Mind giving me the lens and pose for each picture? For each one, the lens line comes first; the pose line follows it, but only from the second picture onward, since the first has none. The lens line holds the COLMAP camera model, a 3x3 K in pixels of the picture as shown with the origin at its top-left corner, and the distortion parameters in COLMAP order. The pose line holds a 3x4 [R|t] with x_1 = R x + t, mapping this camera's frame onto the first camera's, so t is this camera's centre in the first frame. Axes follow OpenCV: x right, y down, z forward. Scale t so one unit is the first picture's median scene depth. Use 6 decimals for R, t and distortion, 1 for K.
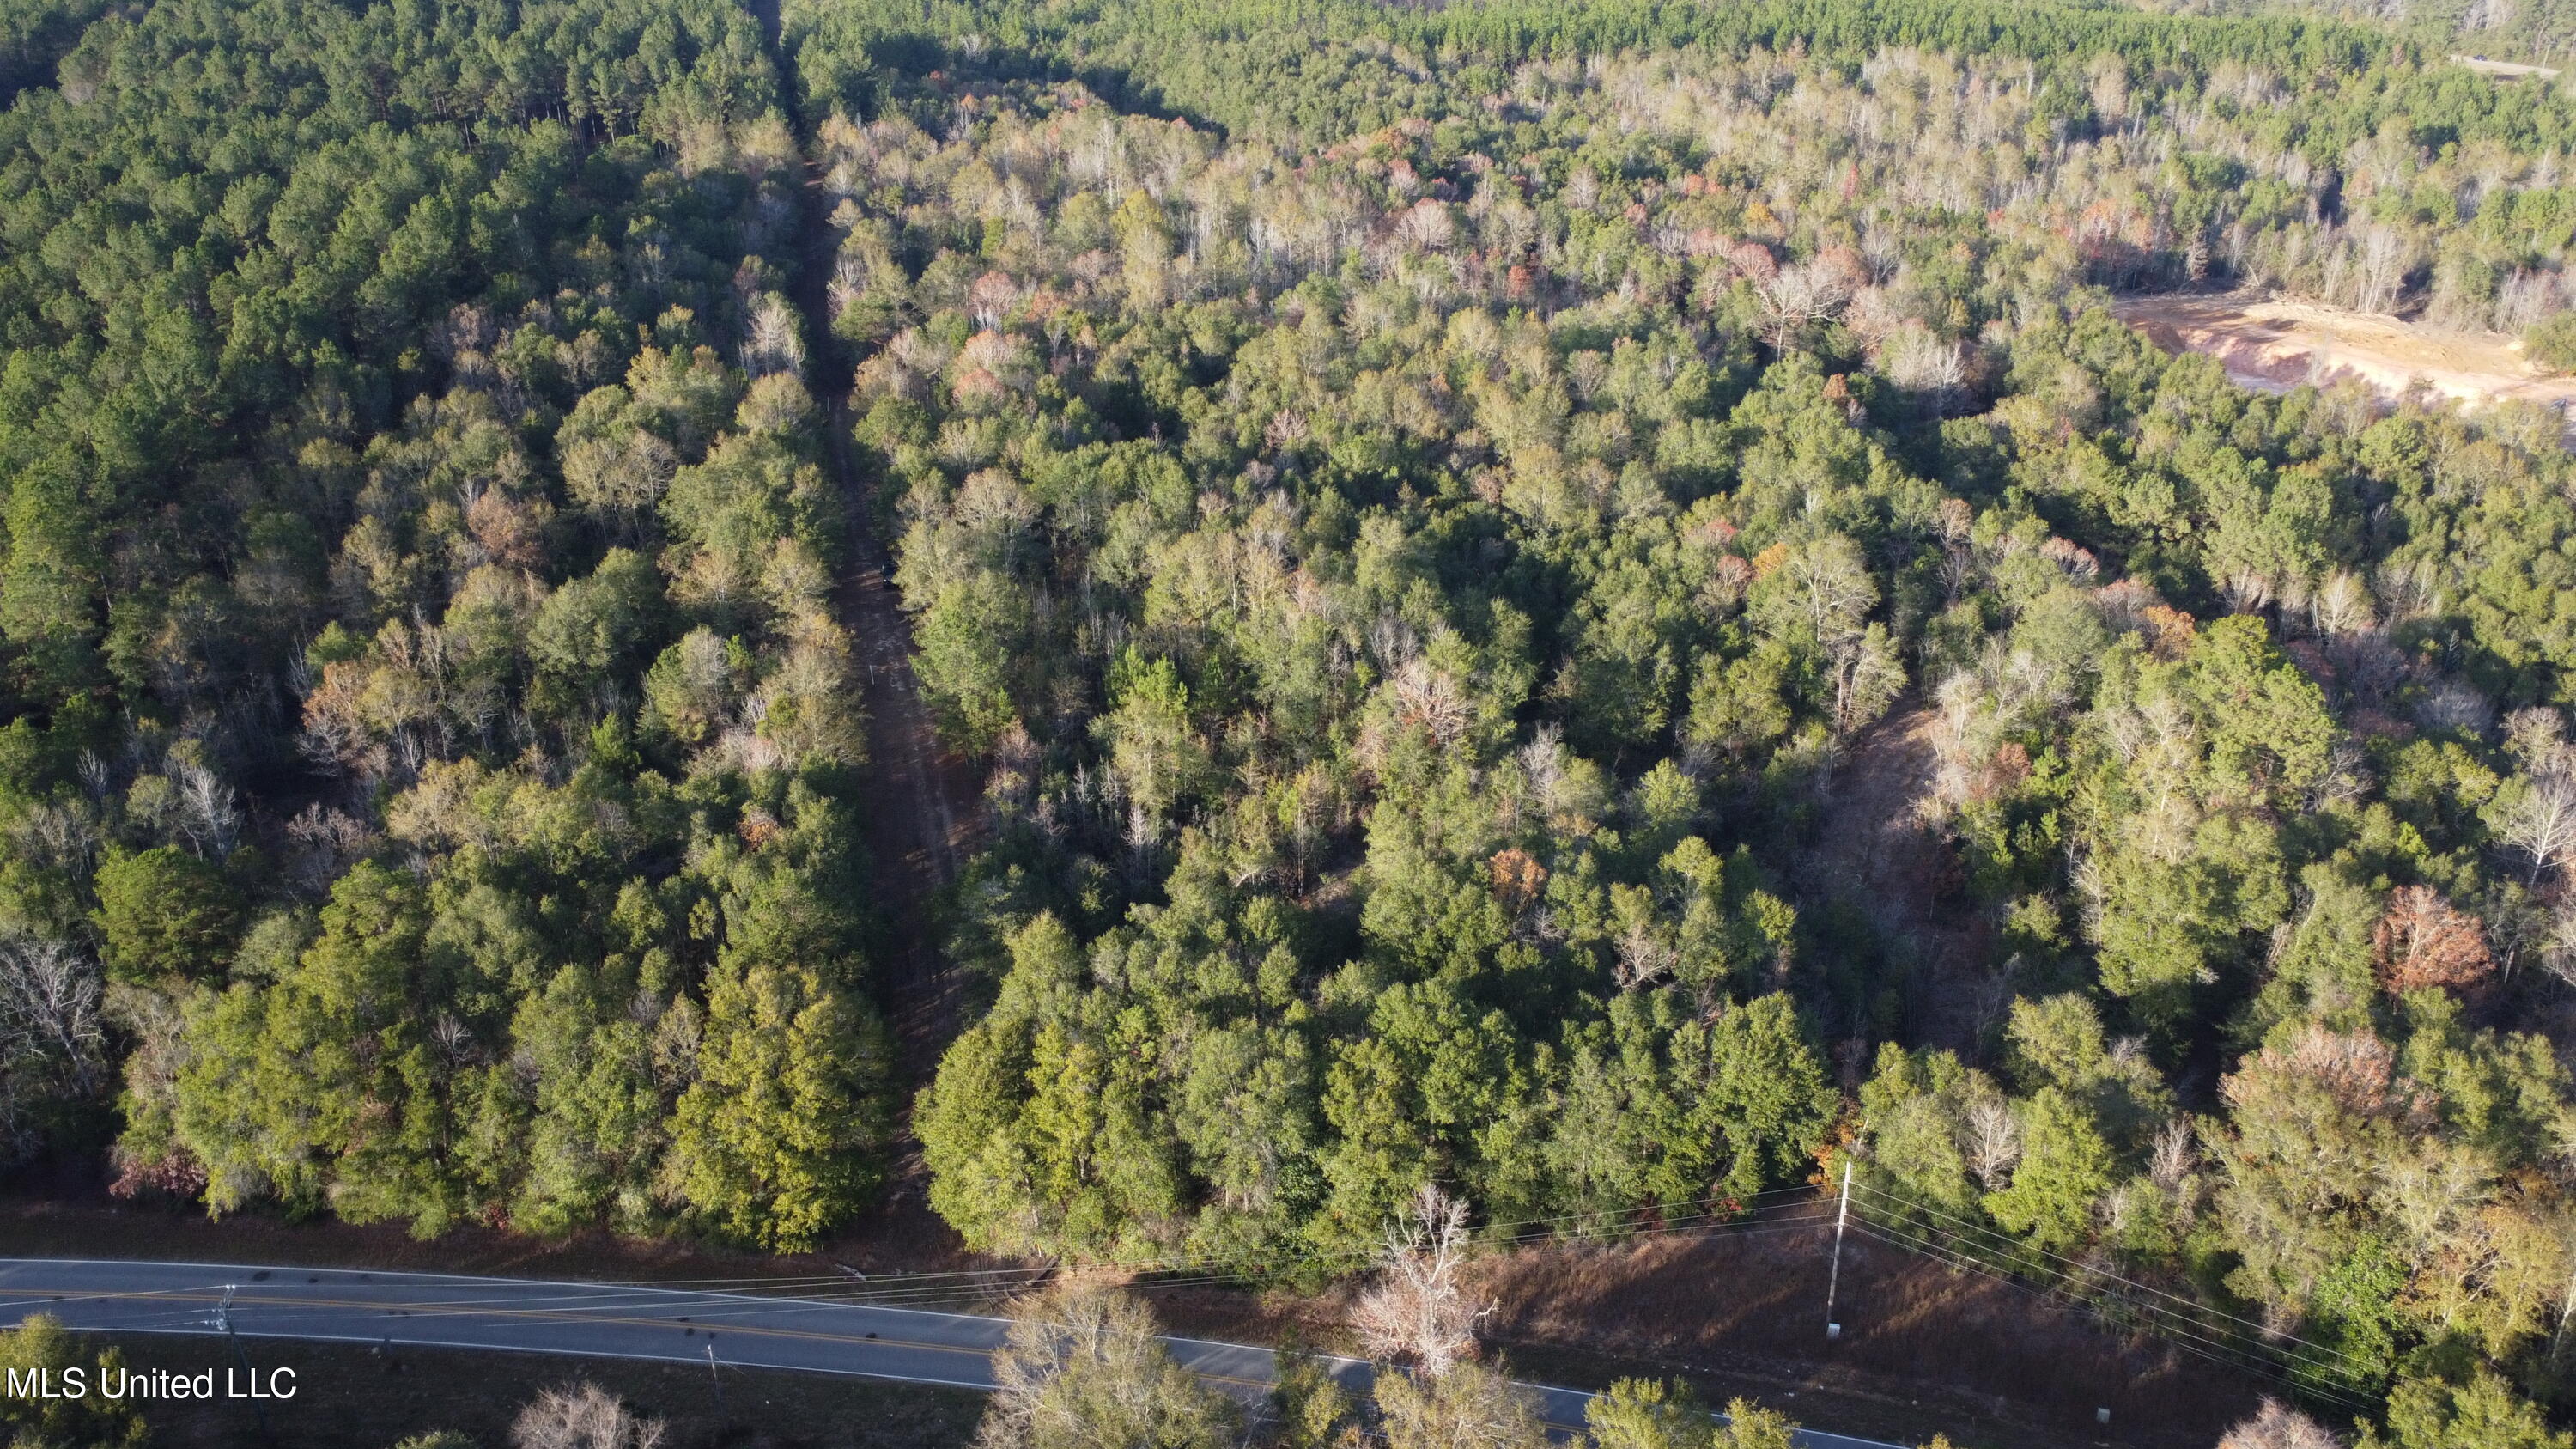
lens RADIAL K [[1938.7, 0, 1286.9], [0, 1938.7, 700.7], [0, 0, 1]] dist [0.003107, 0.000463]
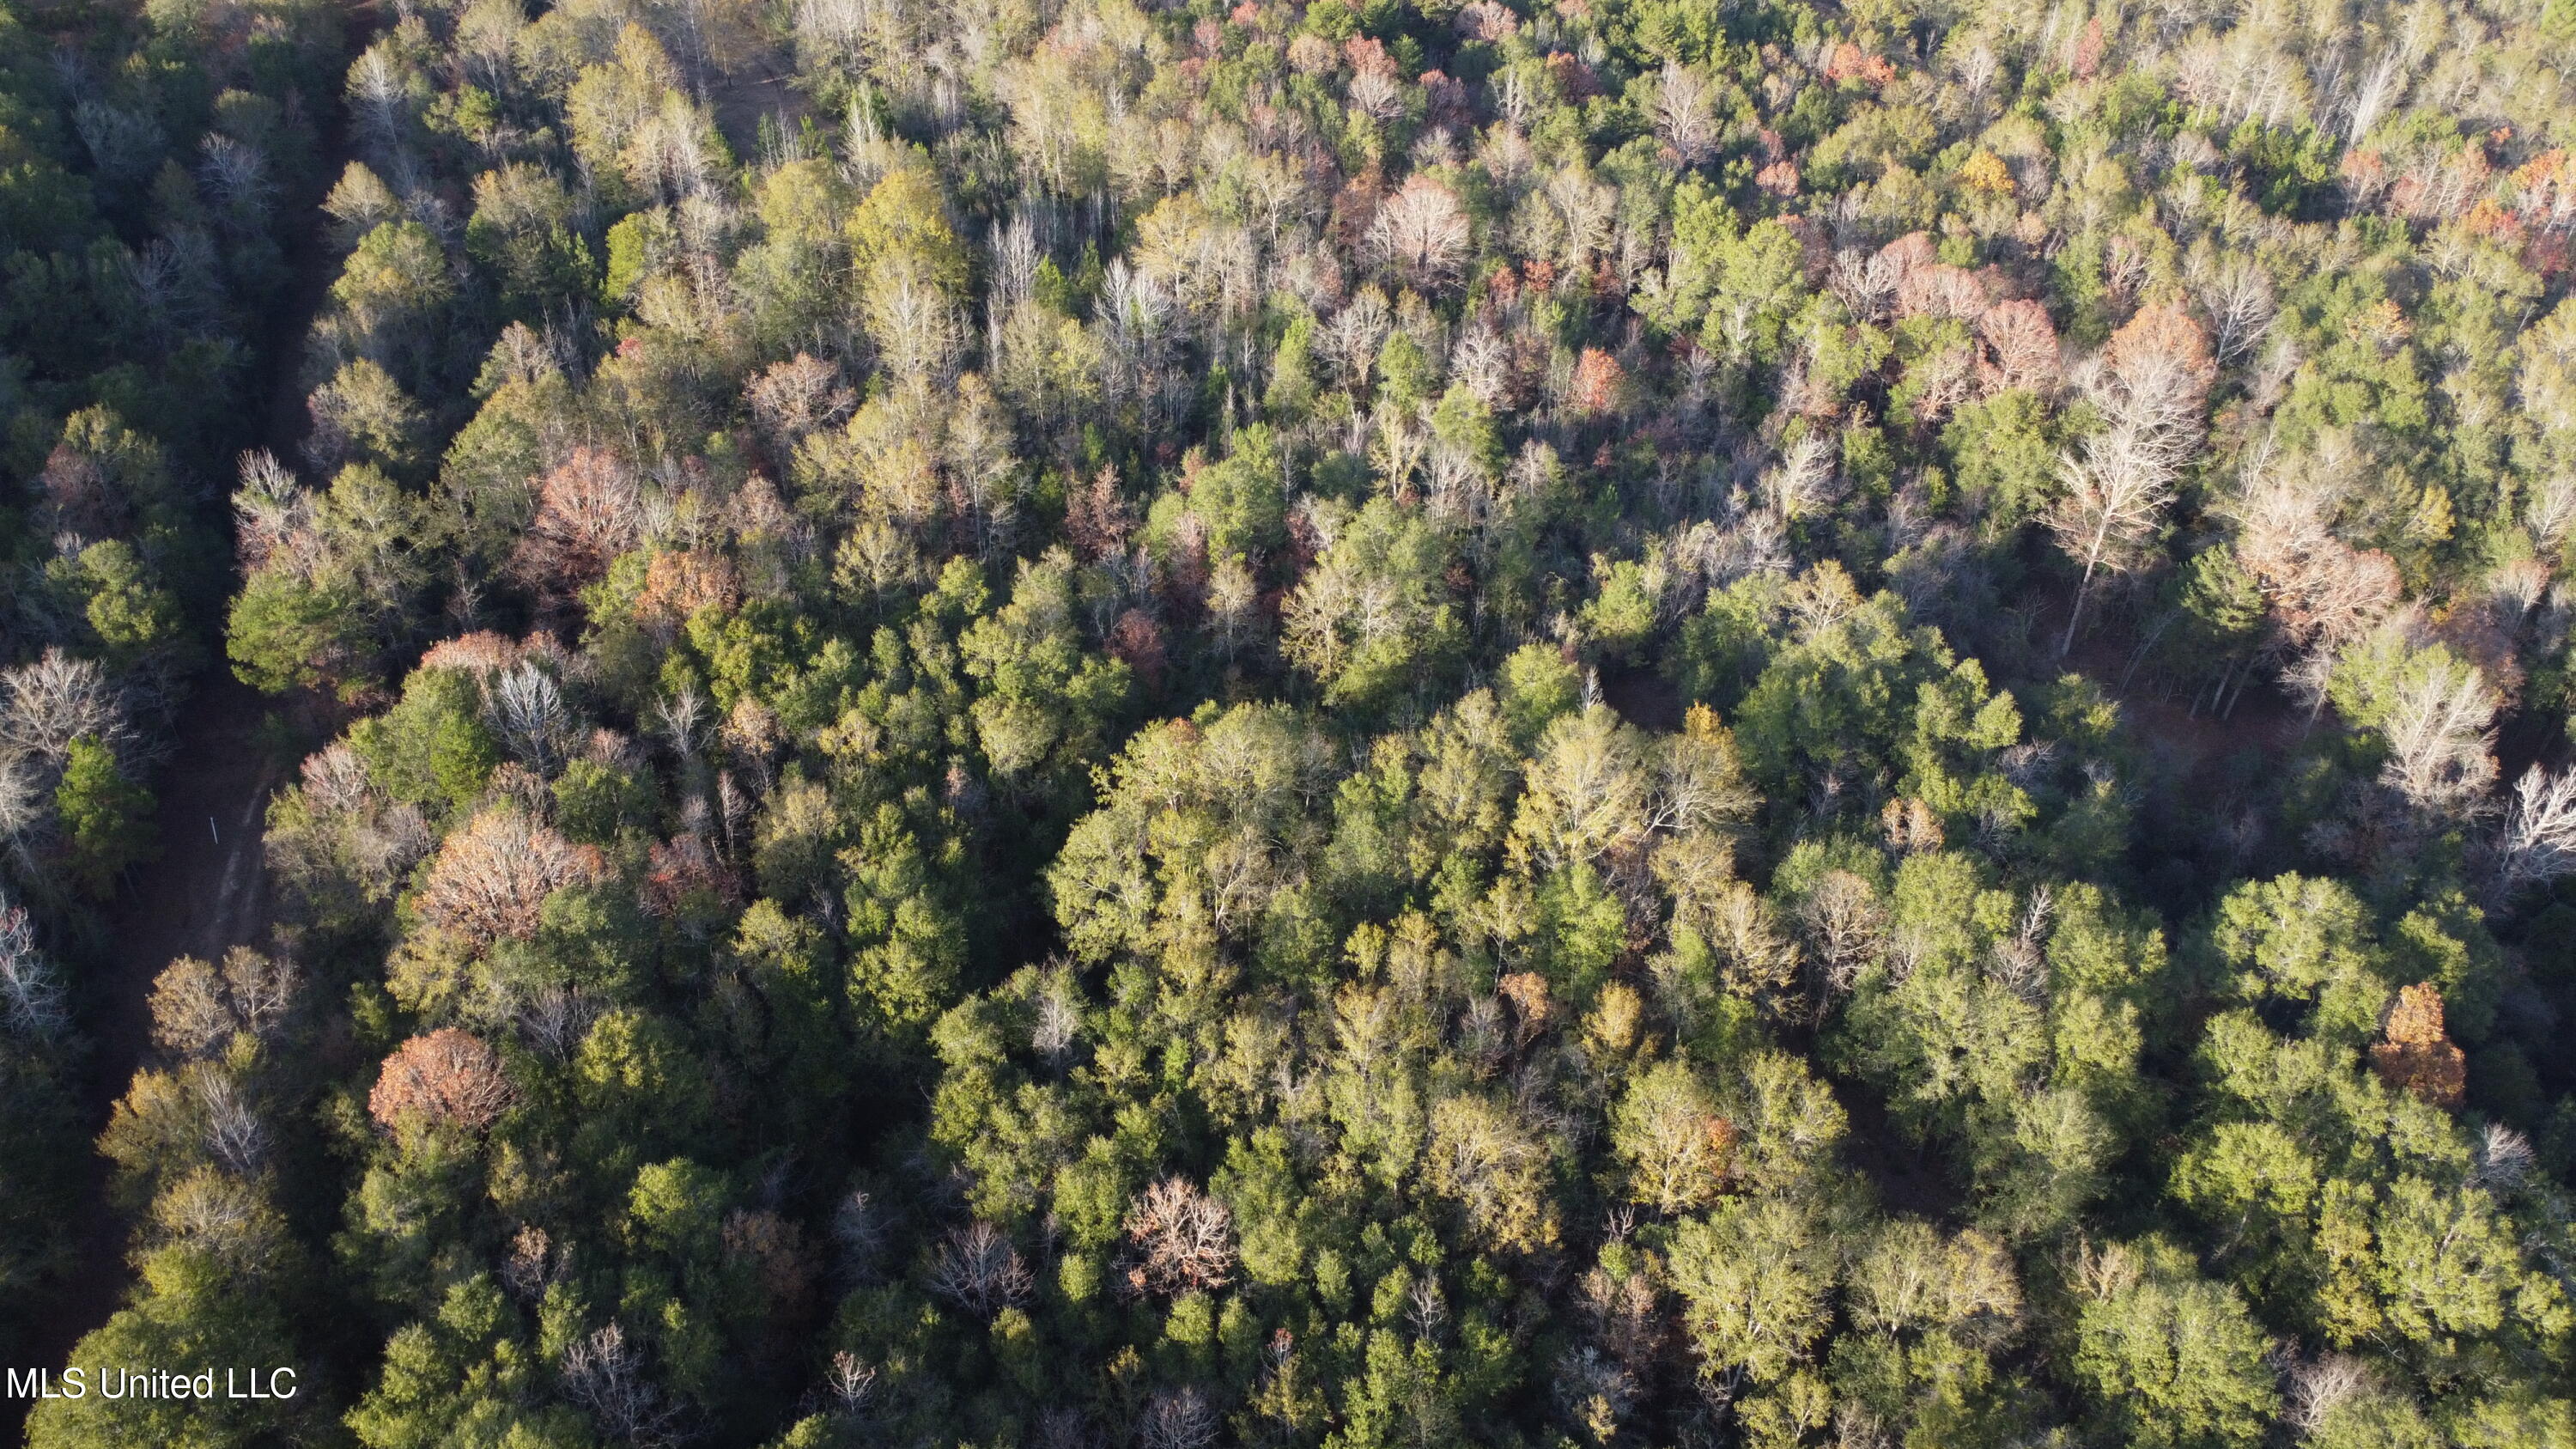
lens RADIAL K [[1938.7, 0, 1286.9], [0, 1938.7, 700.7], [0, 0, 1]] dist [0.003107, 0.000463]
pose [[0.998395, -0.009570, 0.055827, 0.000519], [-0.003418, 0.973647, 0.228034, -0.429371], [-0.056538, -0.227859, 0.972051, 0.770275]]
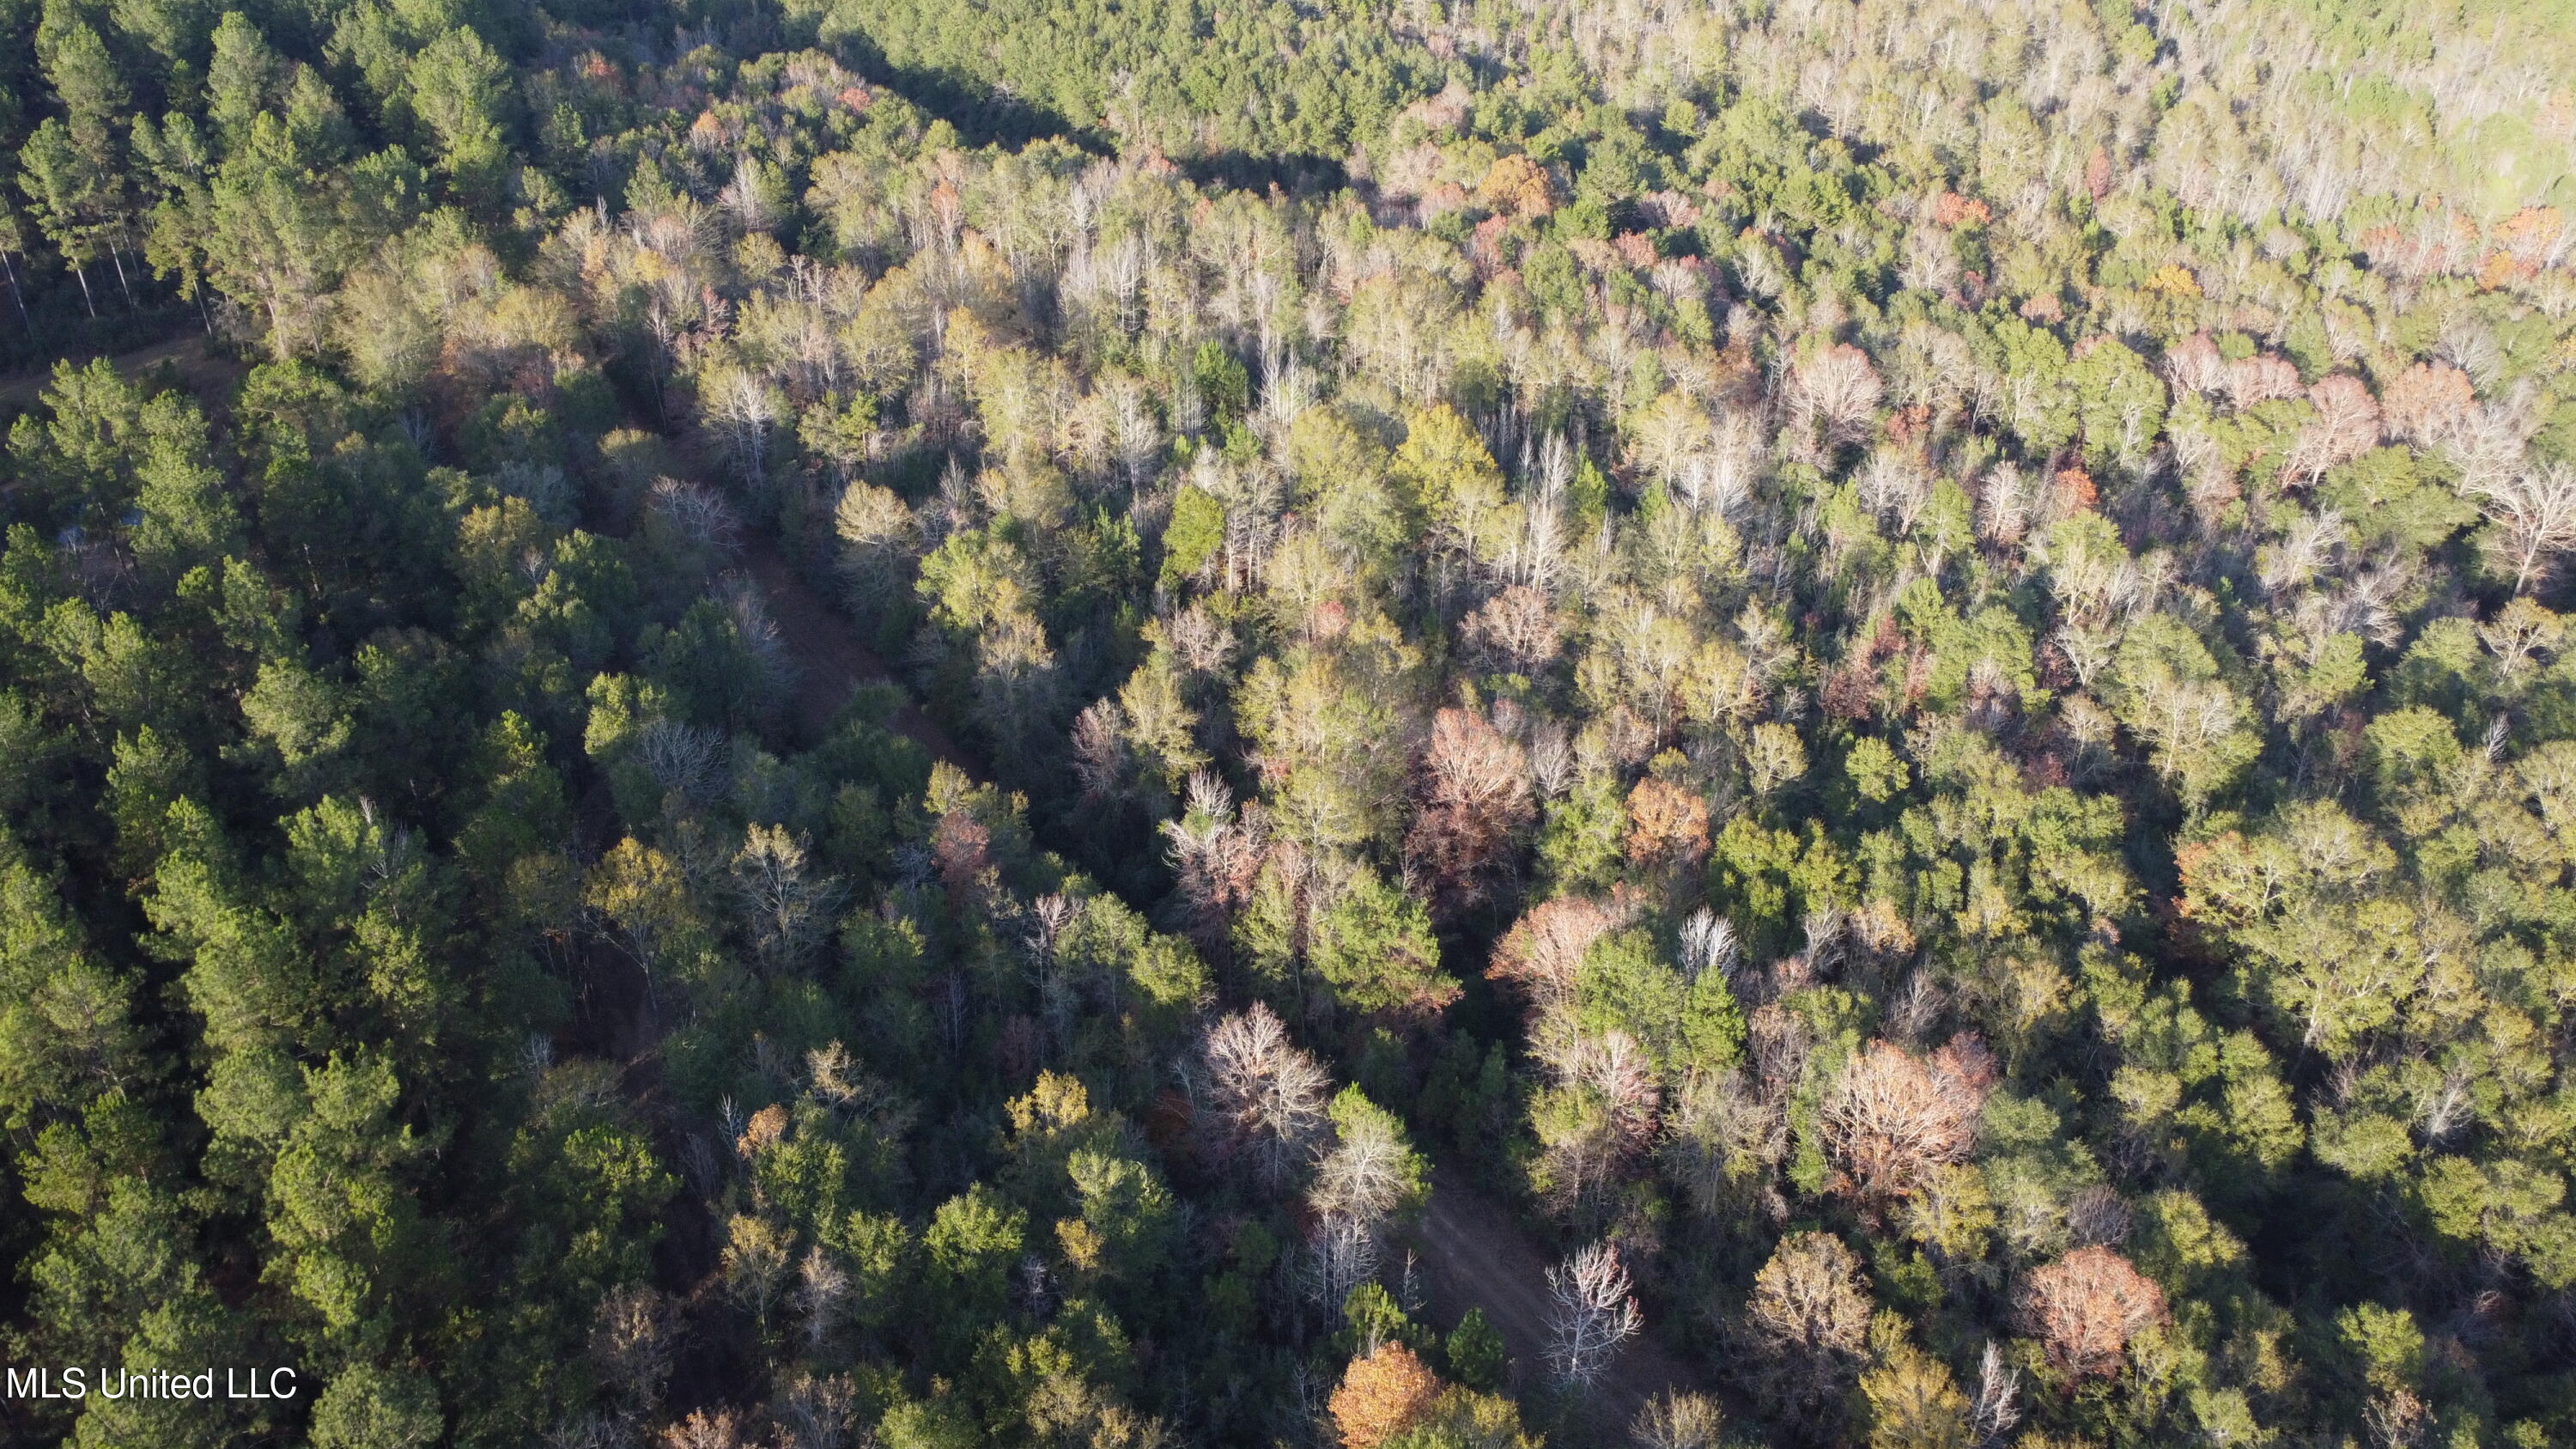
lens RADIAL K [[1938.7, 0, 1286.9], [0, 1938.7, 700.7], [0, 0, 1]] dist [0.003107, 0.000463]
pose [[0.923377, -0.188598, 0.334375, -0.556589], [0.145233, 0.977884, 0.150497, -0.477994], [-0.355363, -0.090404, 0.930346, 0.877714]]
